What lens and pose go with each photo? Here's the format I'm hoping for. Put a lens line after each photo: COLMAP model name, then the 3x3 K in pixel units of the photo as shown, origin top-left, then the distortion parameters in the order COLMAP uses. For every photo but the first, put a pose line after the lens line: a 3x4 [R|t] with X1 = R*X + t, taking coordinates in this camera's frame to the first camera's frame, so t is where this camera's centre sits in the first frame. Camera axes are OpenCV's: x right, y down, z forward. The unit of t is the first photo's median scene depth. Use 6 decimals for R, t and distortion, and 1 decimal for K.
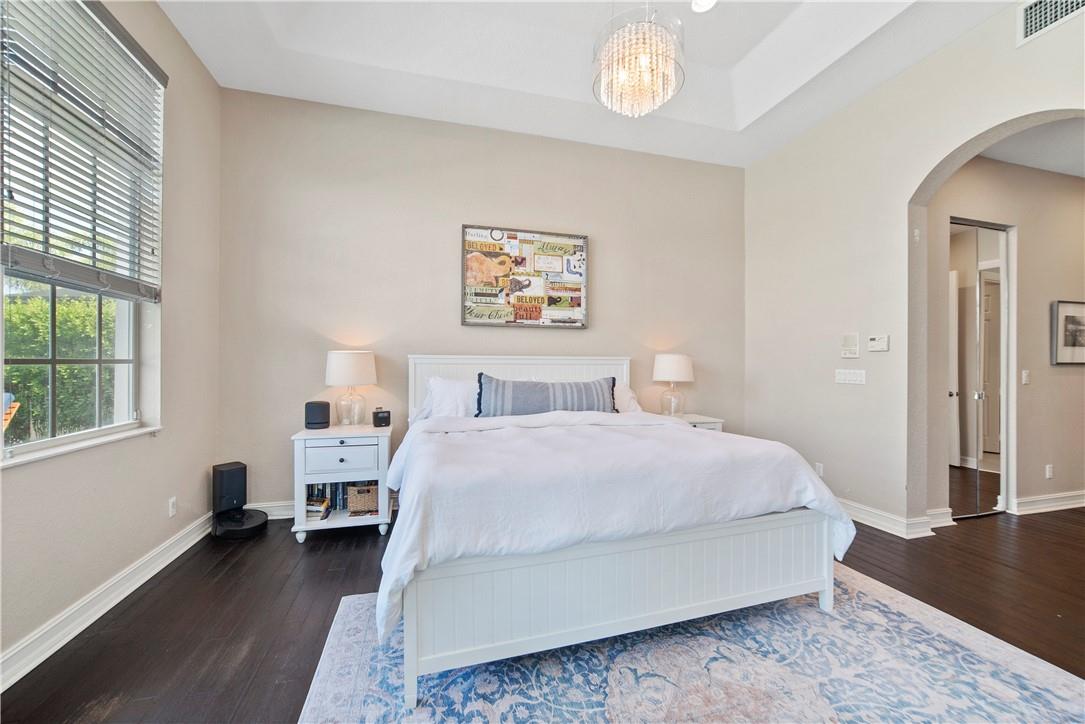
lens RADIAL K [[410.1, 0, 535.5], [0, 410.1, 363.8], [0, 0, 1]] dist [-0.024915, 0.007530]
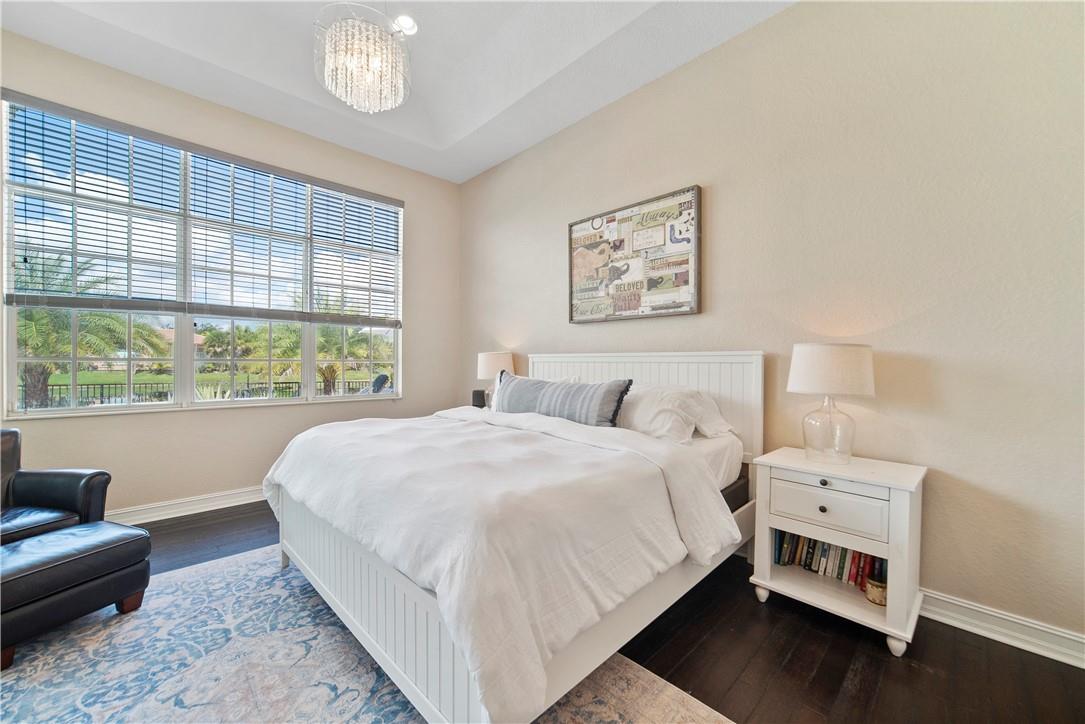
lens RADIAL K [[422.6, 0, 544.9], [0, 422.6, 356.7], [0, 0, 1]] dist [-0.014272, 0.004243]
pose [[0.476911, -0.012393, -0.878864, 0.685129], [-0.006108, 0.999830, -0.017414, 0.004817], [0.878930, 0.013673, 0.476754, 0.441513]]
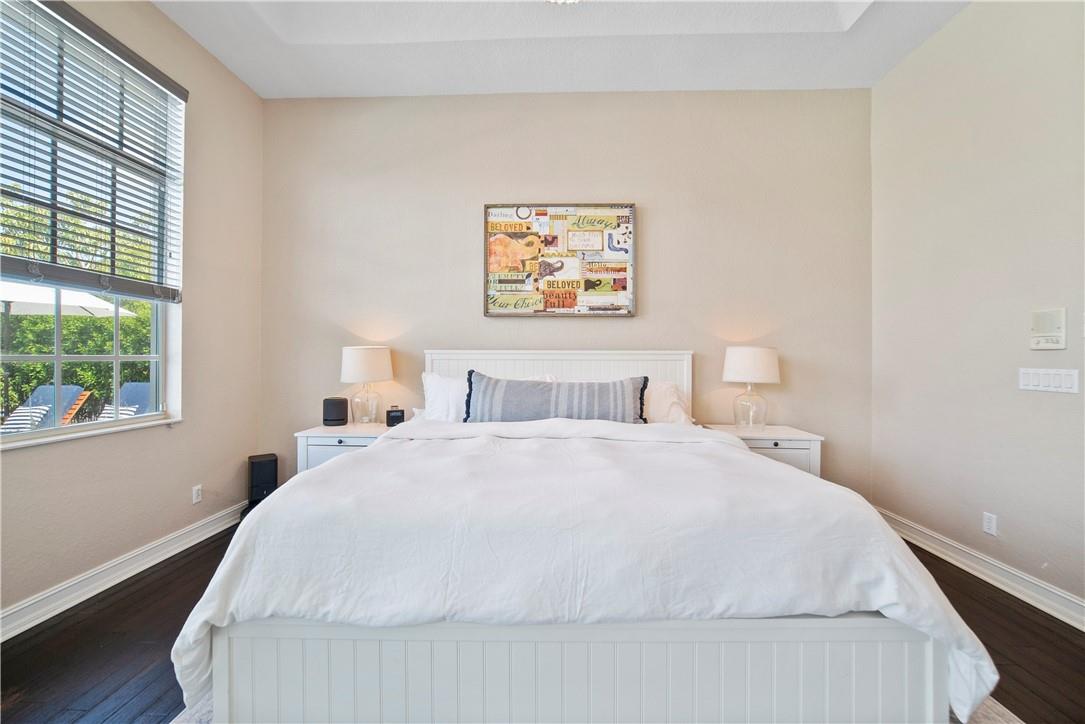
lens RADIAL K [[410.1, 0, 543.5], [0, 410.1, 359.5], [0, 0, 1]] dist [-0.024915, 0.007530]
pose [[0.955228, -0.000767, -0.295870, 0.205524], [0.000890, 1.000000, 0.000280, -0.000228], [0.295869, -0.000530, 0.955228, 0.173599]]
